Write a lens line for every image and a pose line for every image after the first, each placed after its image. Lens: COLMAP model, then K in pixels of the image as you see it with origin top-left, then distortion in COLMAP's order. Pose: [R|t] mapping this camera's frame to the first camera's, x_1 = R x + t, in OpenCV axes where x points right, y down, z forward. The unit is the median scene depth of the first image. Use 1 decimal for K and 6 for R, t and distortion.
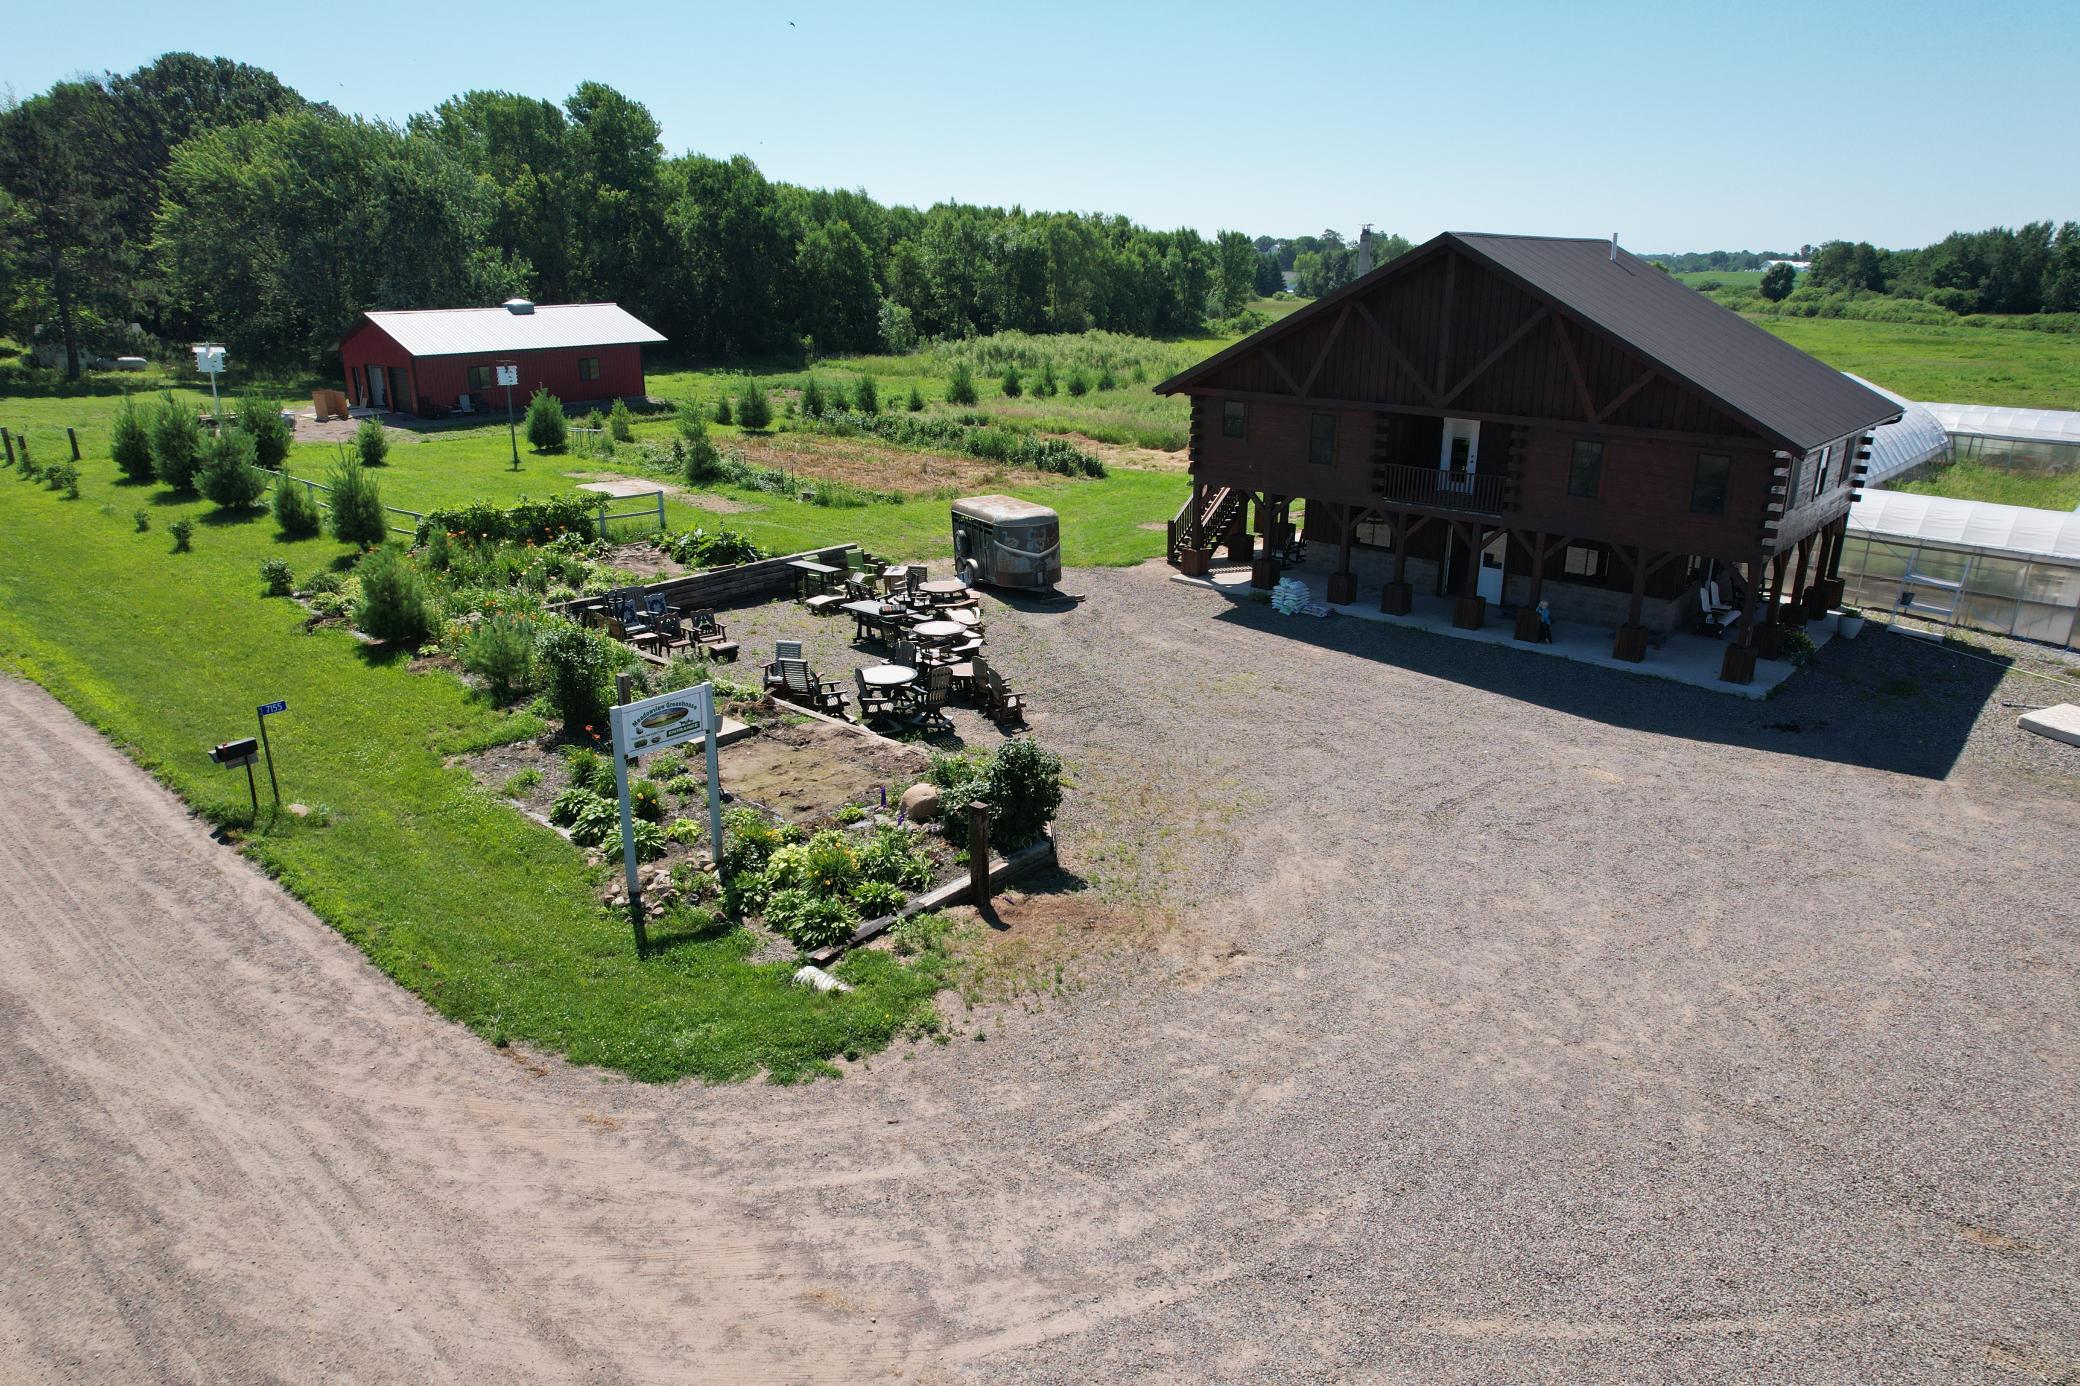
lens RADIAL K [[1329.5, 0, 1044.1], [0, 1329.5, 696.2], [0, 0, 1]] dist [-0.085947, 0.079650]
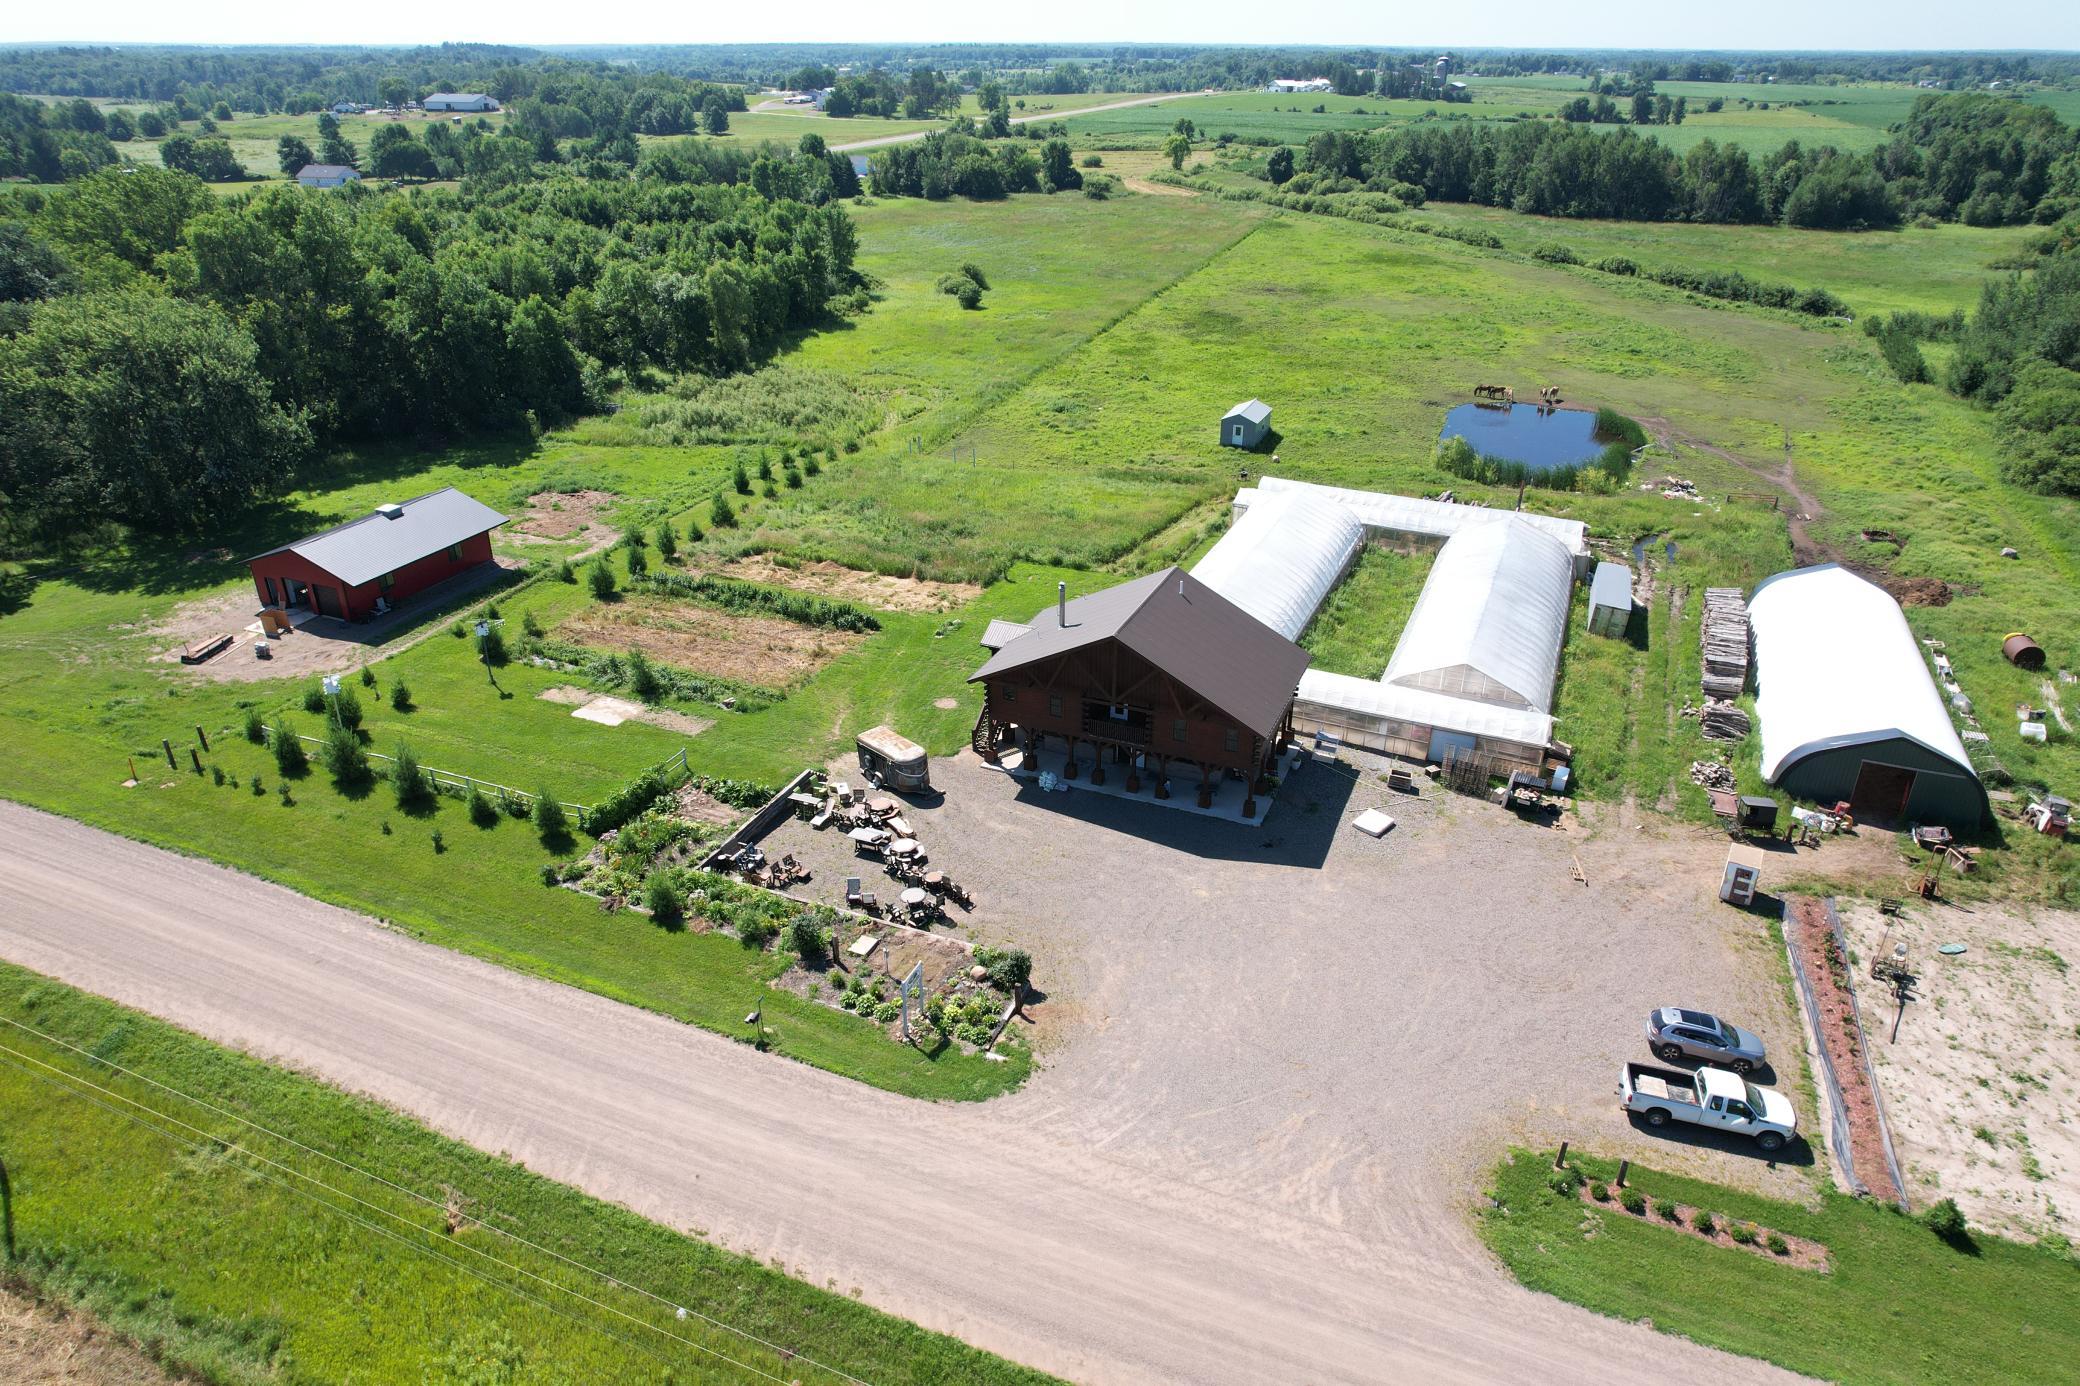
lens RADIAL K [[1329.5, 0, 1044.1], [0, 1329.5, 696.2], [0, 0, 1]] dist [-0.085947, 0.079650]
pose [[0.946662, -0.144641, 0.287941, -0.431843], [0.102025, 0.982164, 0.157941, -0.583368], [-0.305650, -0.120140, 0.944534, -1.014509]]
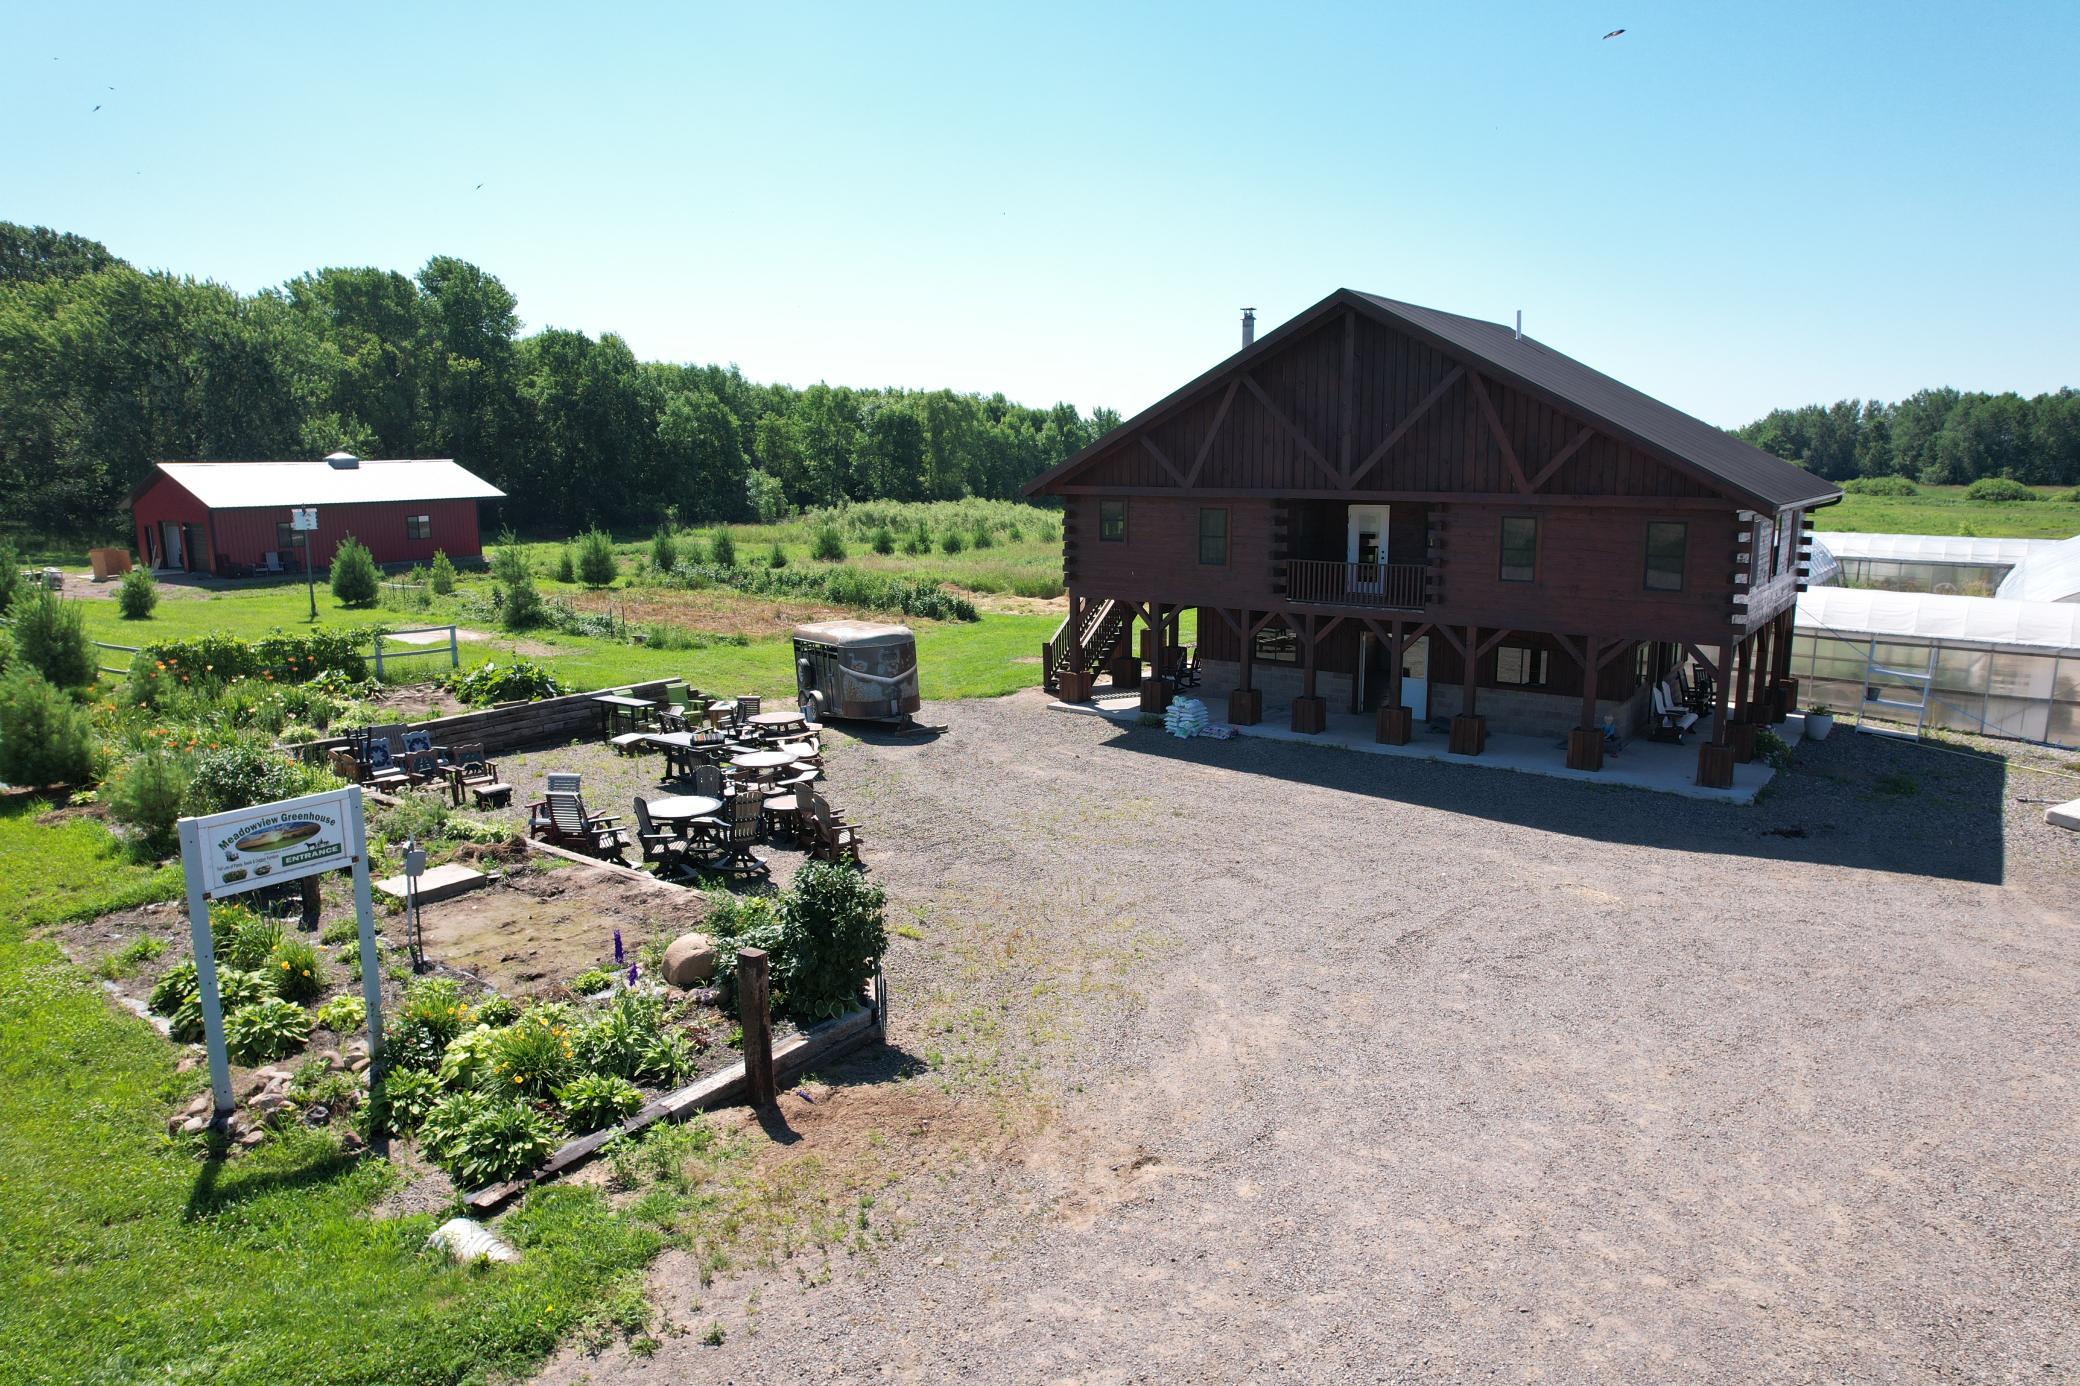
lens RADIAL K [[1329.5, 0, 1044.1], [0, 1329.5, 696.2], [0, 0, 1]] dist [-0.085947, 0.079650]
pose [[0.996142, -0.027073, 0.083473, 0.025220], [0.038487, 0.989640, -0.138320, 0.028986], [-0.078863, 0.140999, 0.986864, 0.173981]]
